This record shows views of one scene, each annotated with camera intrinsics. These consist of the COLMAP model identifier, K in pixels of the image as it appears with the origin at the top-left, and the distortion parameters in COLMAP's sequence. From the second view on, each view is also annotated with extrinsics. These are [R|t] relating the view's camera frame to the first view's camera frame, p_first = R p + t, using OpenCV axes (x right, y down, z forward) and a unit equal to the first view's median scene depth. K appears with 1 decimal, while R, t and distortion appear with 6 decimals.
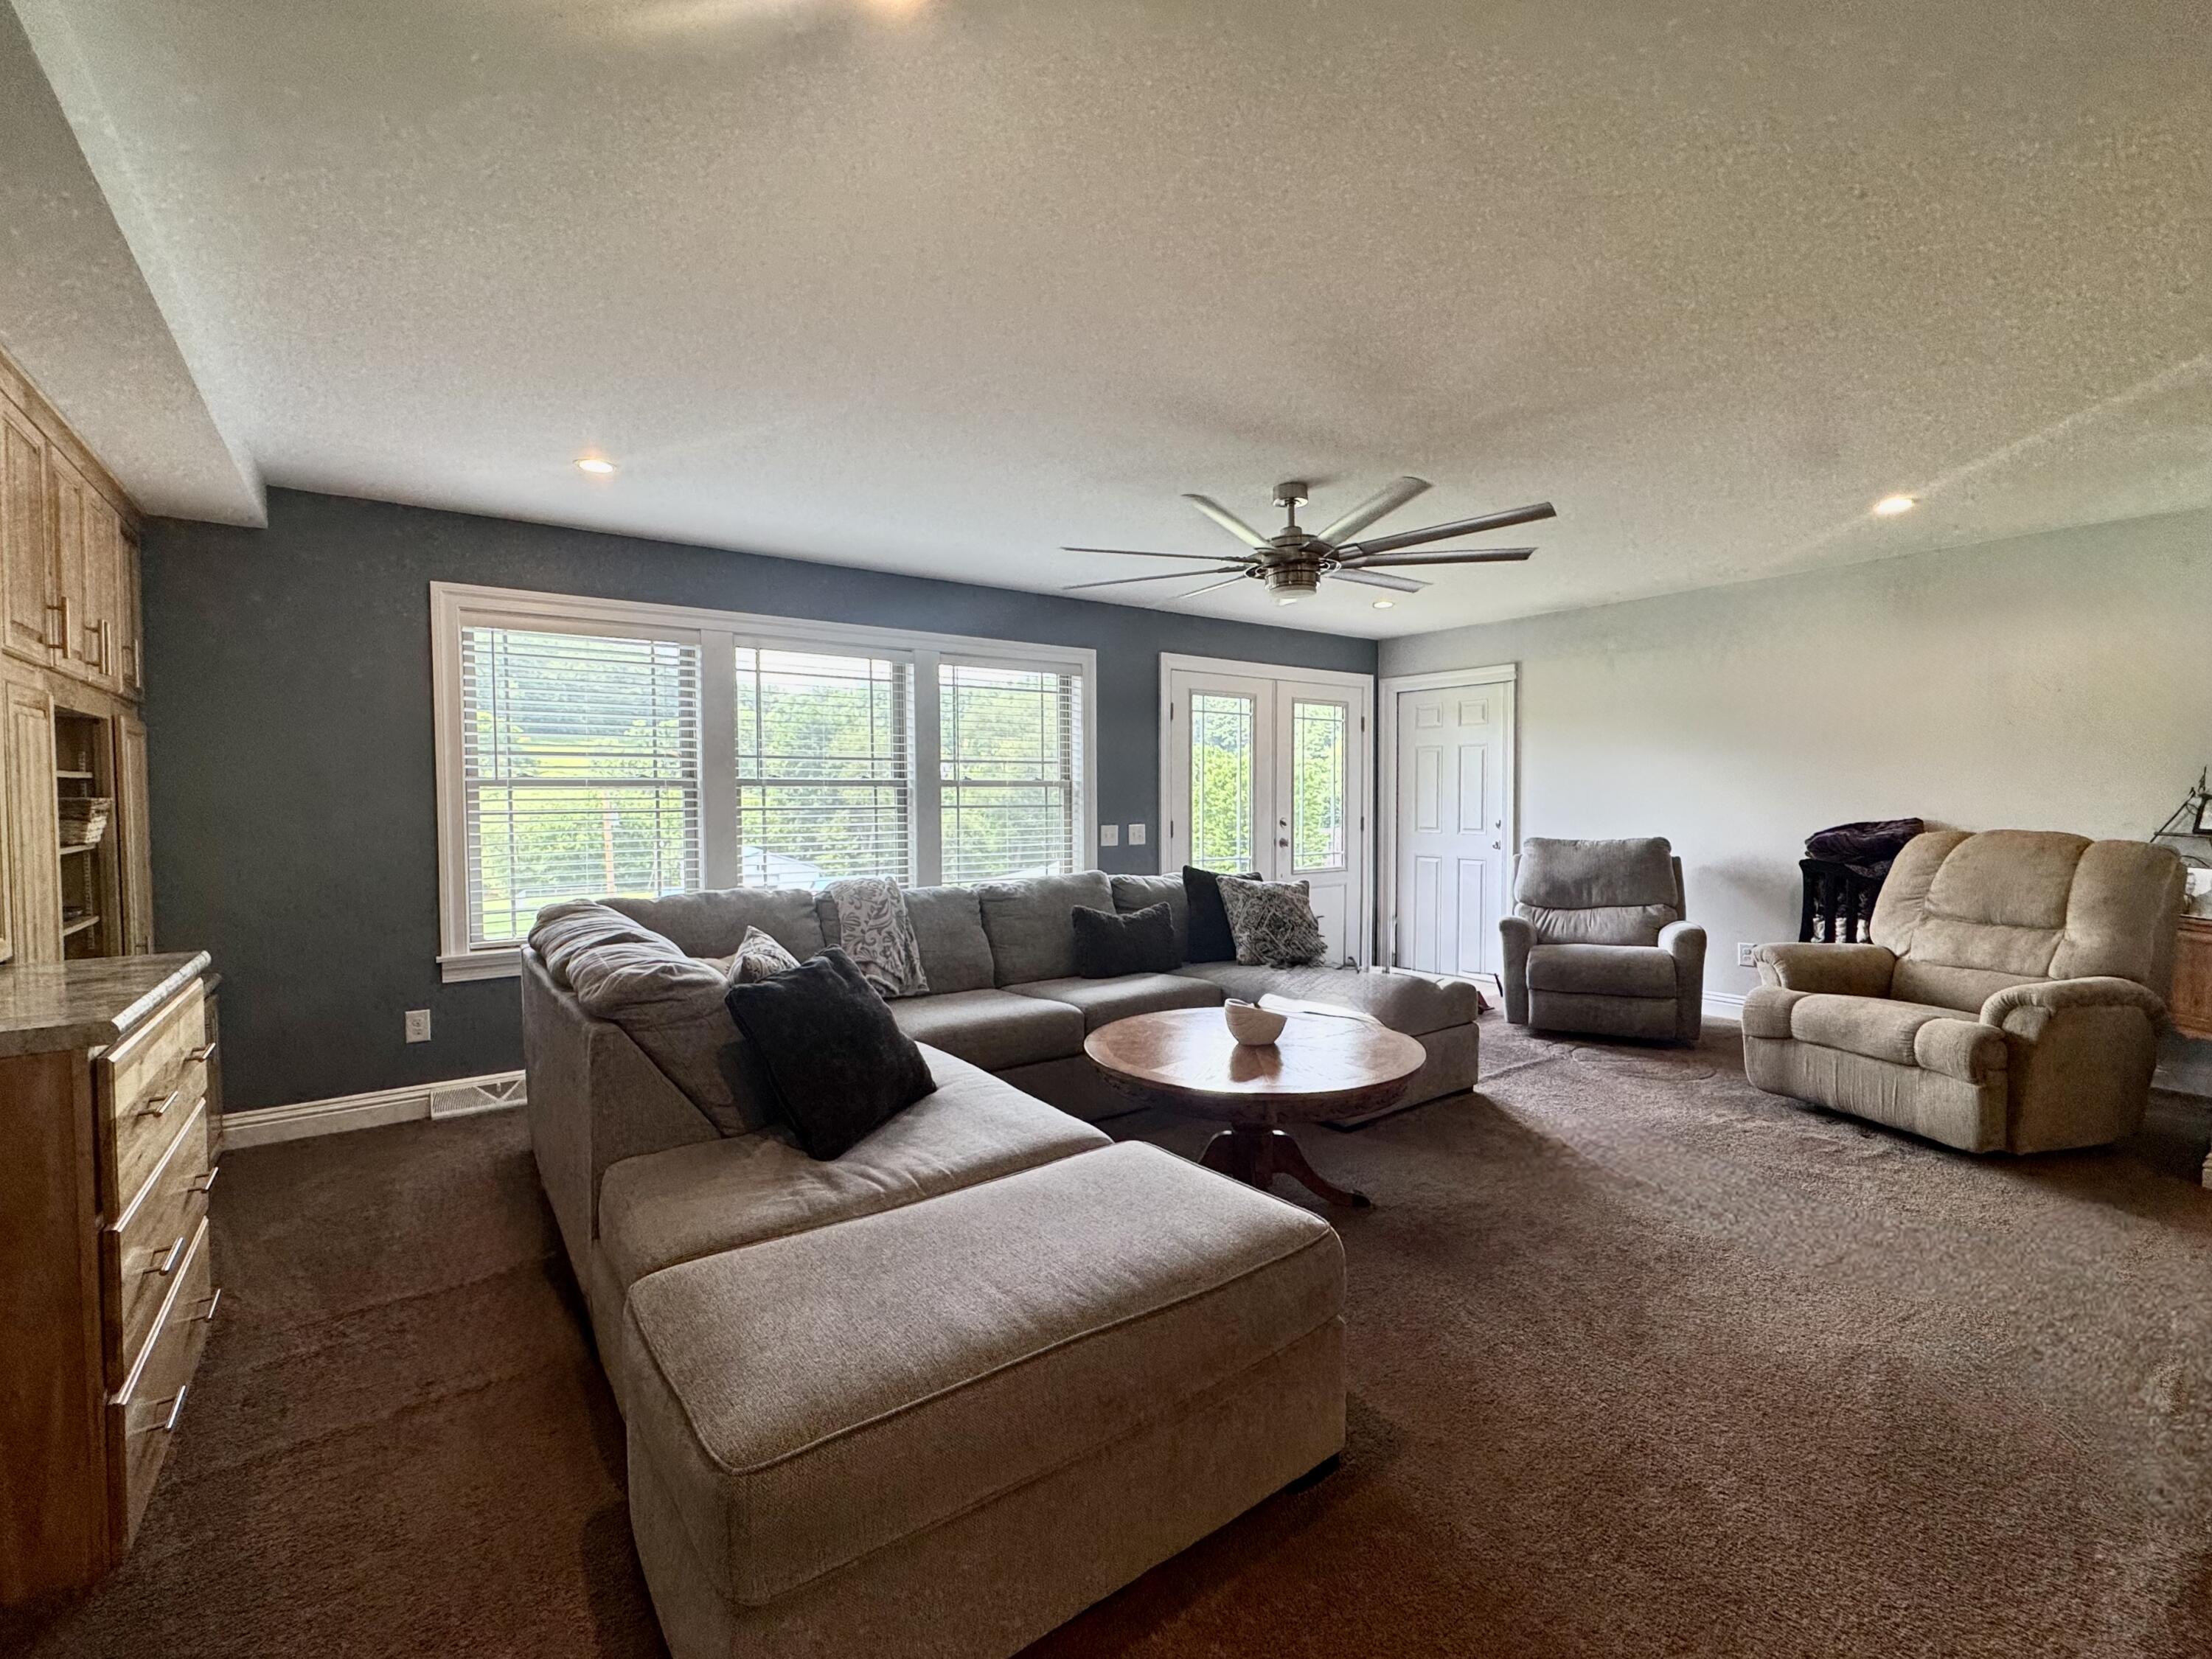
lens RADIAL K [[973.6, 0, 1099.1], [0, 973.6, 835.3], [0, 0, 1]] dist [0.000300, 0.000635]
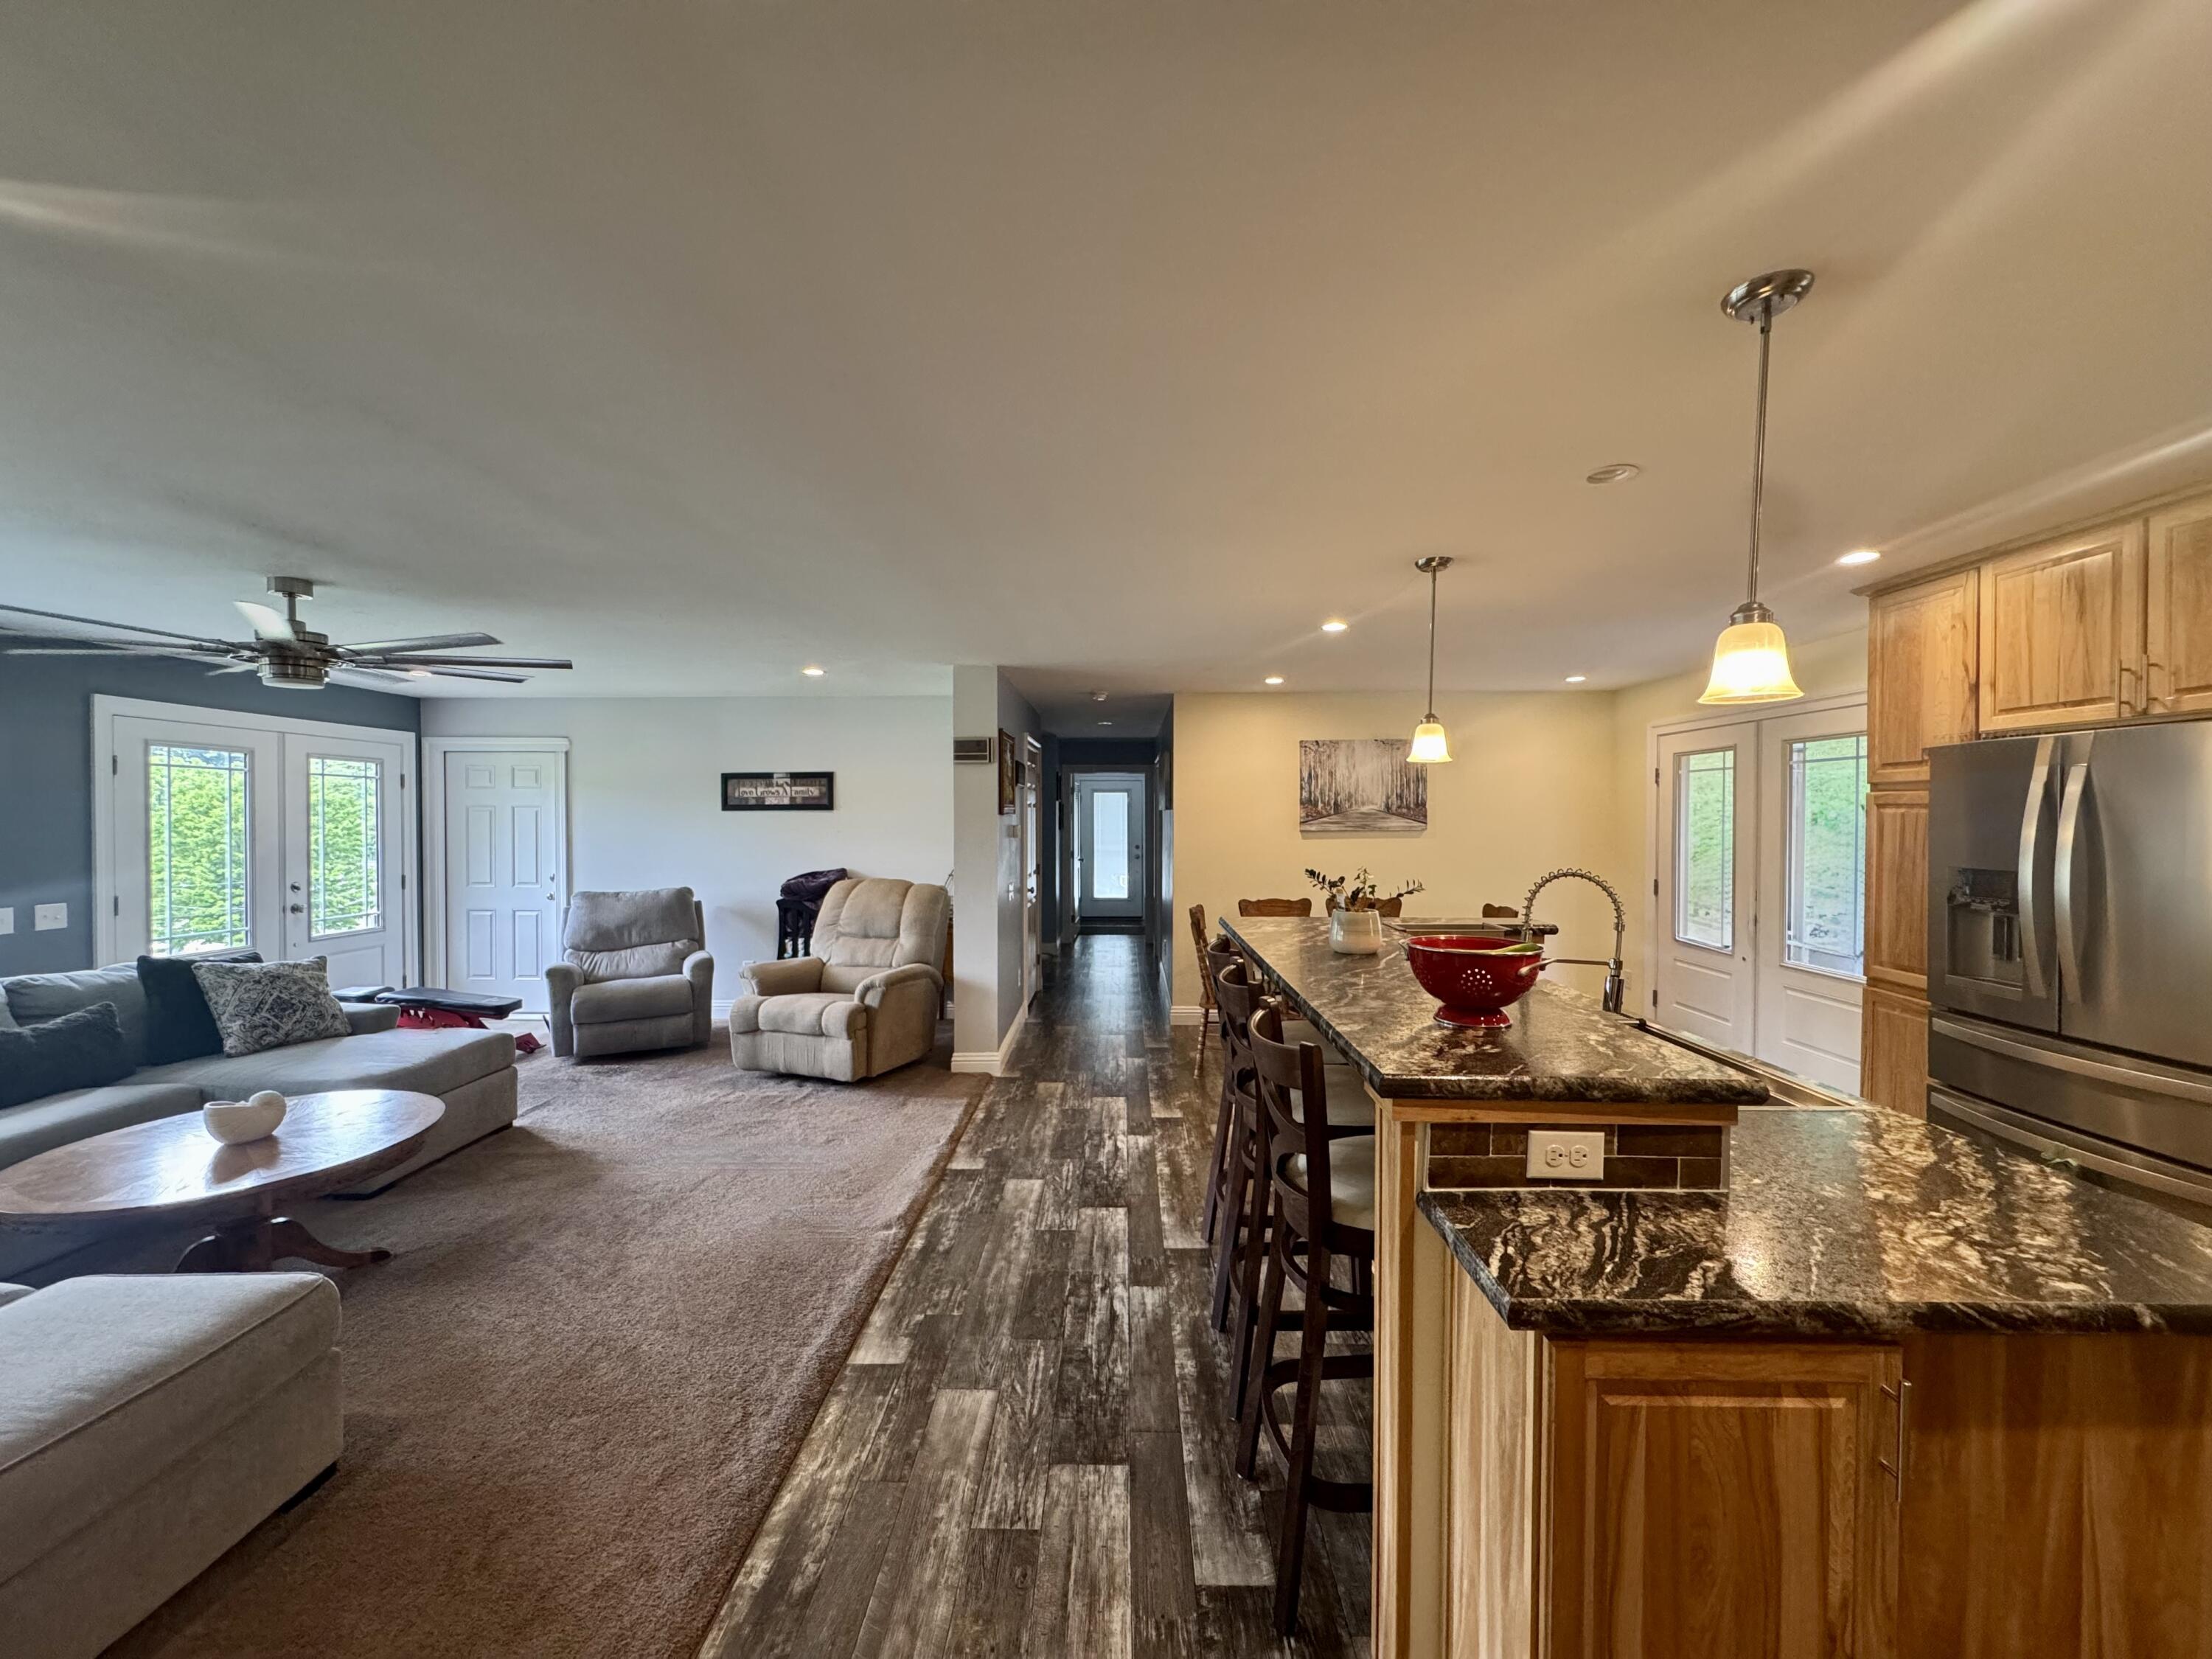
lens RADIAL K [[877.9, 0, 1105.0], [0, 877.9, 831.8], [0, 0, 1]] dist [-0.001280, 0.000496]
pose [[0.603187, -0.005369, 0.797582, -0.019772], [0.031009, 0.999379, -0.016723, -0.046023], [-0.796997, 0.034820, 0.602979, -0.197564]]
